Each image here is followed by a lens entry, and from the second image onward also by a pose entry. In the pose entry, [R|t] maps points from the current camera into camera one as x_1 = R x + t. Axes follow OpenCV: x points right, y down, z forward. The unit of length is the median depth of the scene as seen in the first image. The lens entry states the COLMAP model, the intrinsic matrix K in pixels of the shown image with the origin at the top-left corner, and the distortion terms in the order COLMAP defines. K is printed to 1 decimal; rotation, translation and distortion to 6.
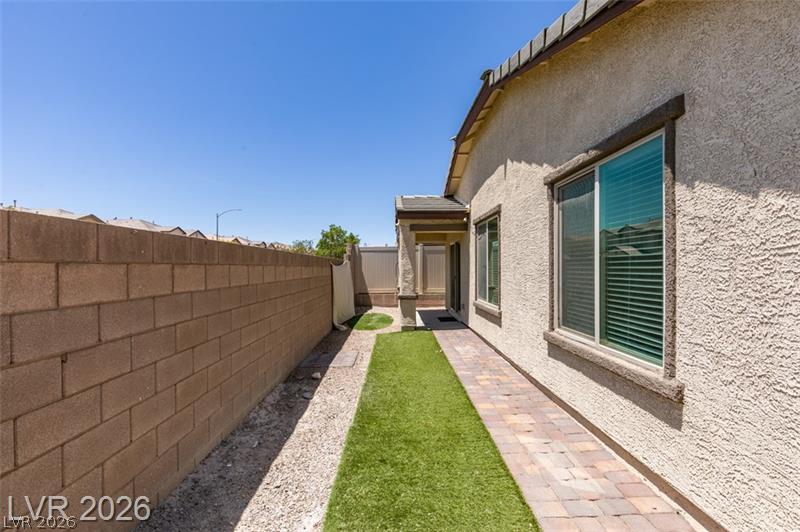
lens RADIAL K [[358.9, 0, 400.3], [0, 358.9, 269.9], [0, 0, 1]] dist [0.001803, -0.000701]
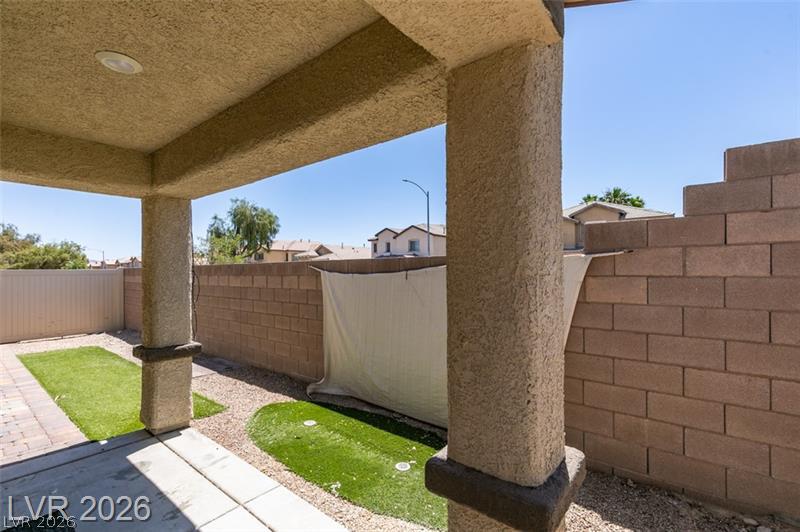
lens RADIAL K [[358.9, 0, 388.5], [0, 358.9, 269.9], [0, 0, 1]] dist [0.001803, -0.000701]
pose [[-0.640372, 0.005714, -0.768044, 0.406955], [0.008005, 0.999968, 0.000765, -0.038134], [0.768024, -0.005658, -0.640397, 3.220126]]
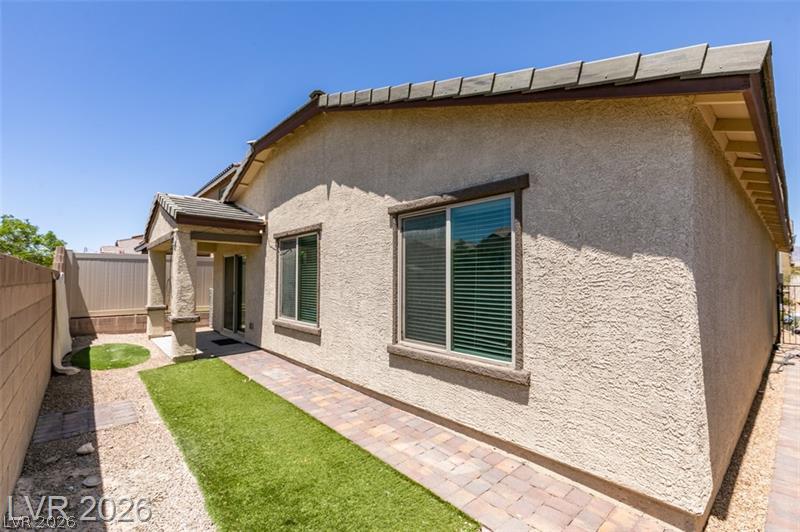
lens RADIAL K [[358.9, 0, 400.5], [0, 358.9, 269.5], [0, 0, 1]] dist [0.001803, -0.000701]
pose [[0.754602, 0.025757, 0.655677, -0.315803], [-0.003308, 0.999366, -0.035451, -0.023864], [-0.656174, 0.024583, 0.754209, 0.134569]]
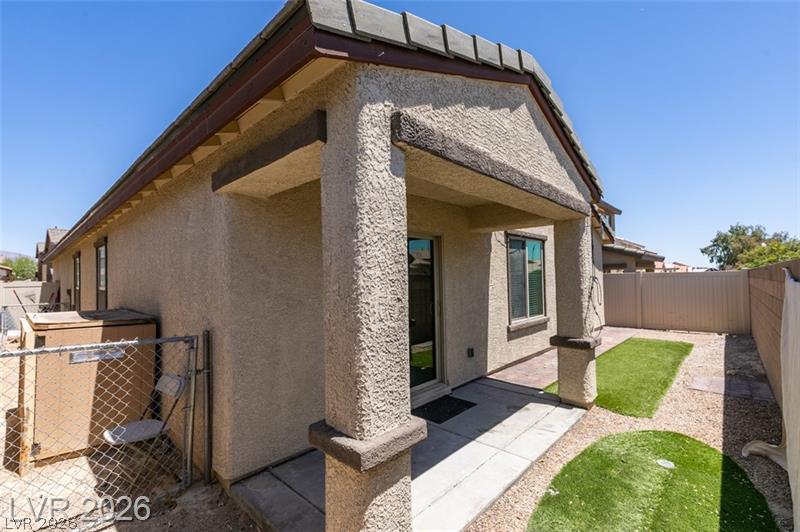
lens RADIAL K [[358.9, 0, 405.6], [0, 358.9, 270.0], [0, 0, 1]] dist [0.001803, -0.000701]
pose [[-0.719720, 0.037104, 0.693273, -0.381582], [0.024198, 0.999305, -0.028362, -0.044813], [-0.693843, -0.003637, -0.720117, 3.411440]]
